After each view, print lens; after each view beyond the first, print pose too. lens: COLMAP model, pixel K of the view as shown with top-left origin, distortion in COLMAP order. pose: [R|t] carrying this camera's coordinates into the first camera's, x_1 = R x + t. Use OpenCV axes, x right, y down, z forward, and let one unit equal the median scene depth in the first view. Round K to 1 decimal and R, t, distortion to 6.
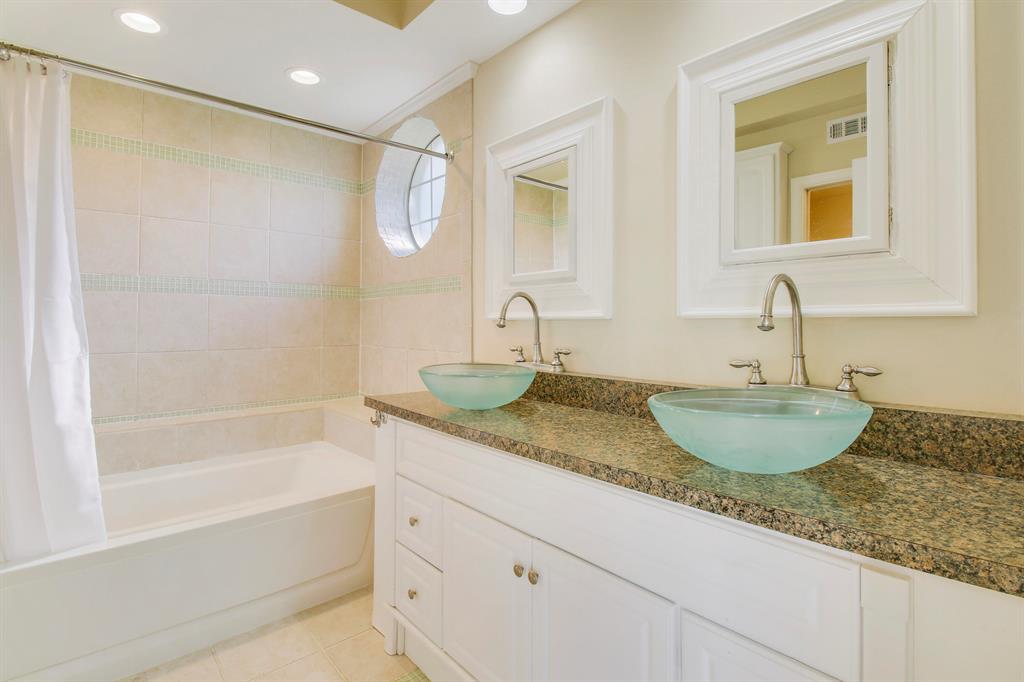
lens RADIAL K [[482.4, 0, 509.5], [0, 482.4, 326.3], [0, 0, 1]] dist [-0.005101, -0.000989]
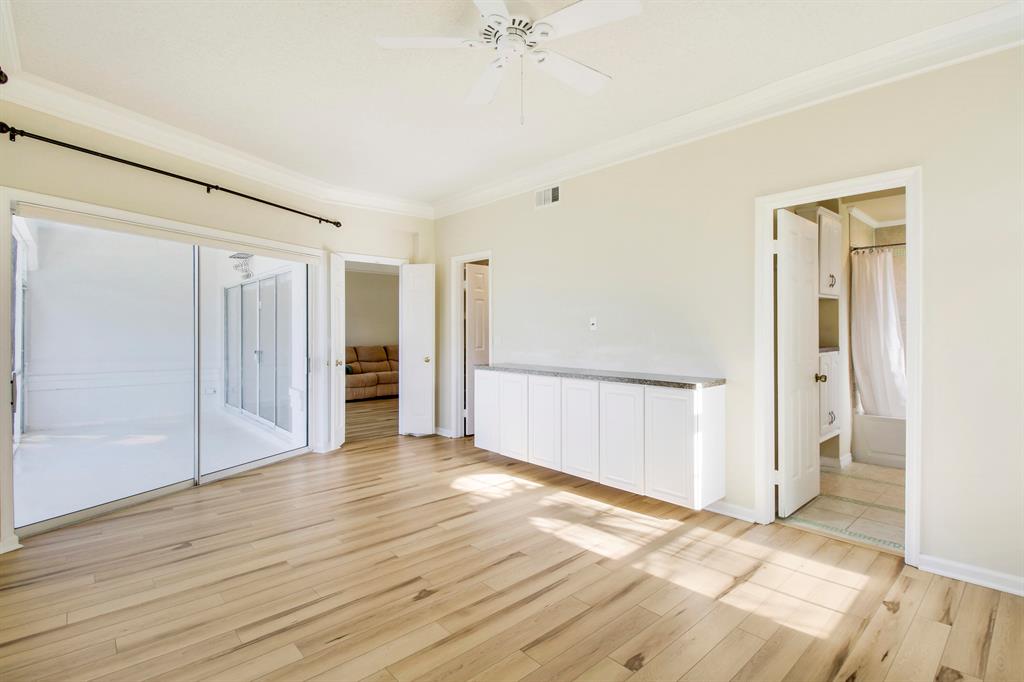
lens RADIAL K [[482.4, 0, 509.5], [0, 482.4, 326.3], [0, 0, 1]] dist [-0.005101, -0.000989]
pose [[0.137268, -0.020694, -0.990318, 1.333974], [0.015377, 0.999706, -0.018759, -0.026827], [0.990415, -0.012653, 0.137546, -1.381281]]
